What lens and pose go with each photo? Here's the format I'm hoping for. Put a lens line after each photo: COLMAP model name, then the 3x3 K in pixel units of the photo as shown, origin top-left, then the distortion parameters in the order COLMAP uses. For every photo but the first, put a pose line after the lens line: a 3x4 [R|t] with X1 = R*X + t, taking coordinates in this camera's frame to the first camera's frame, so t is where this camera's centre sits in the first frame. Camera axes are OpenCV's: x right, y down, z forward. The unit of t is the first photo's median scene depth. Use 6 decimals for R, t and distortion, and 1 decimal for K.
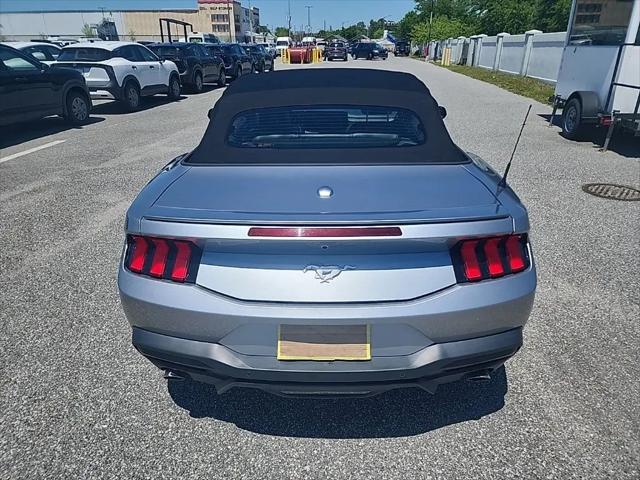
lens RADIAL K [[433.1, 0, 320.7], [0, 433.1, 240.7], [0, 0, 1]] dist [0.070048, -0.064005]
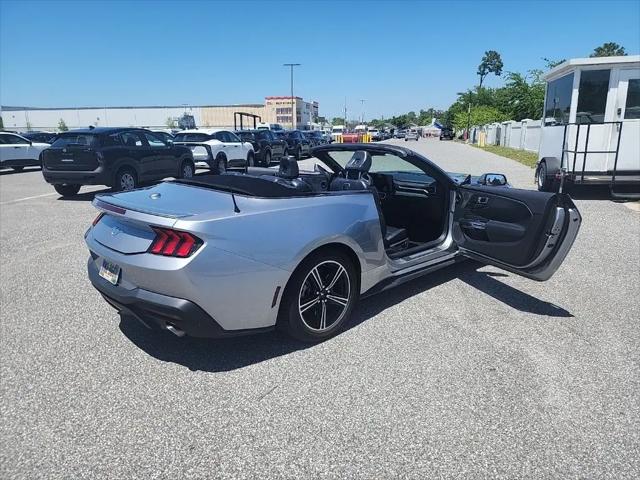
lens RADIAL K [[433.1, 0, 330.2], [0, 433.1, 235.3], [0, 0, 1]] dist [0.070048, -0.064005]
pose [[0.995053, 0.012427, -0.098564, 0.040139], [-0.030618, 0.982211, -0.185268, 0.123091], [0.094509, 0.187370, 0.977732, -0.250083]]
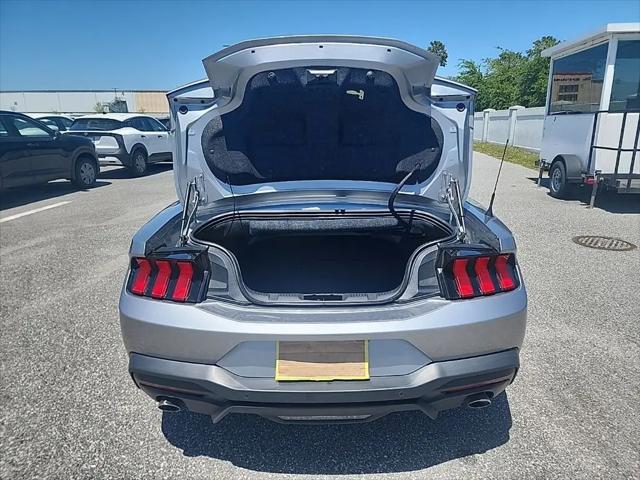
lens RADIAL K [[433.1, 0, 329.8], [0, 433.1, 234.7], [0, 0, 1]] dist [0.070048, -0.064005]
pose [[0.999788, -0.006078, 0.019698, 0.000981], [0.009246, 0.986251, -0.164994, 0.016867], [-0.018424, 0.165141, 0.986098, -0.005887]]
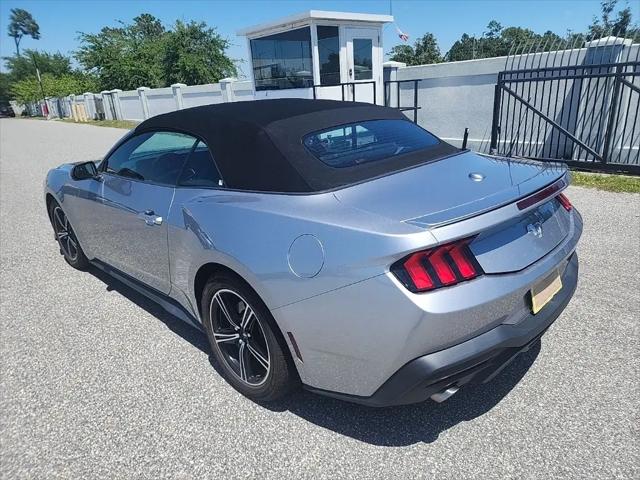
lens RADIAL K [[433.1, 0, 326.0], [0, 433.1, 241.9], [0, 0, 1]] dist [0.070048, -0.064005]
pose [[0.687351, -0.269101, 0.674636, -0.183393], [0.340391, 0.939864, 0.028090, -0.019384], [-0.641625, 0.210332, 0.737616, 0.069573]]
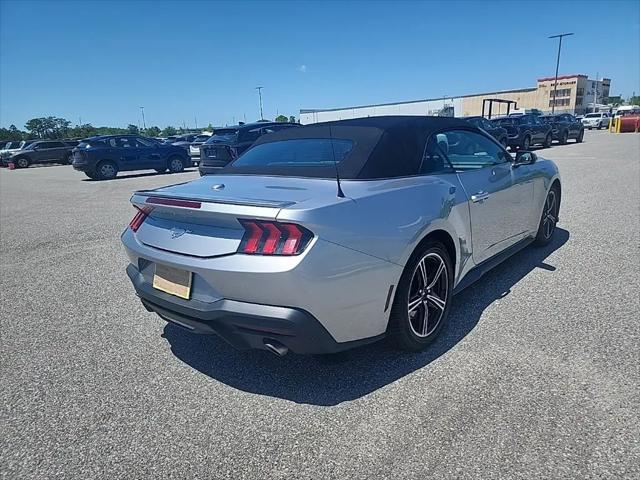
lens RADIAL K [[433.1, 0, 323.3], [0, 433.1, 239.3], [0, 0, 1]] dist [0.070048, -0.064005]
pose [[0.768929, 0.116233, -0.628679, 0.197892], [-0.216391, 0.972613, -0.084845, 0.016861], [0.601600, 0.201280, 0.773022, 0.021782]]
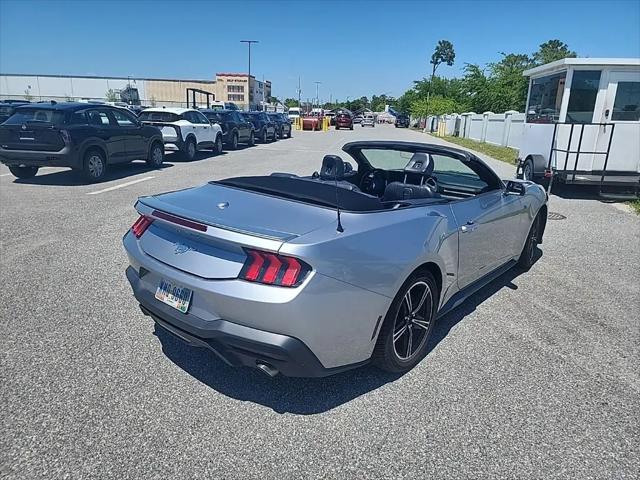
lens RADIAL K [[433.1, 0, 328.0], [0, 433.1, 236.1], [0, 0, 1]] dist [0.070048, -0.064005]
pose [[0.999399, 0.031475, 0.014543, -0.047692], [-0.028954, 0.988362, -0.149337, 0.099510], [-0.019074, 0.148826, 0.988679, -0.223372]]
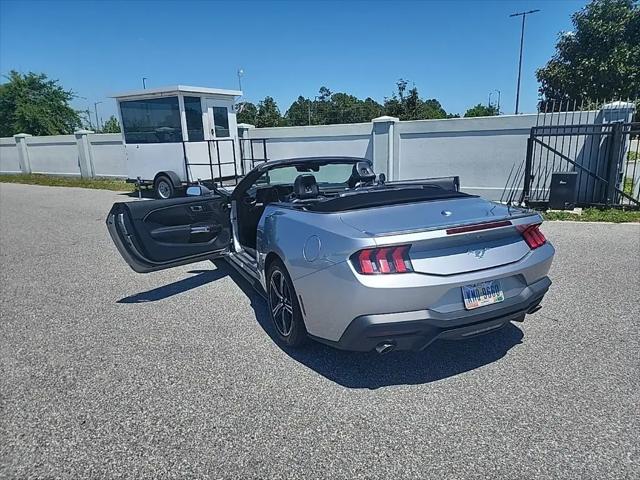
lens RADIAL K [[433.1, 0, 325.4], [0, 433.1, 236.2], [0, 0, 1]] dist [0.070048, -0.064005]
pose [[0.411006, -0.213290, 0.886330, -0.382940], [0.398716, 0.916382, 0.035630, 0.020241], [-0.819816, 0.338750, 0.461681, -0.042179]]
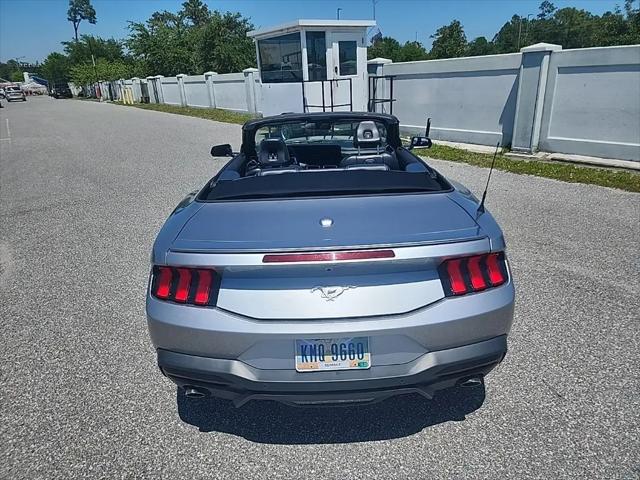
lens RADIAL K [[433.1, 0, 323.5], [0, 433.1, 236.2], [0, 0, 1]] dist [0.070048, -0.064005]
pose [[0.756606, -0.255741, 0.601785, -0.219051], [0.305211, 0.952056, 0.020864, 0.049010], [-0.578268, 0.167885, 0.798386, -0.130423]]
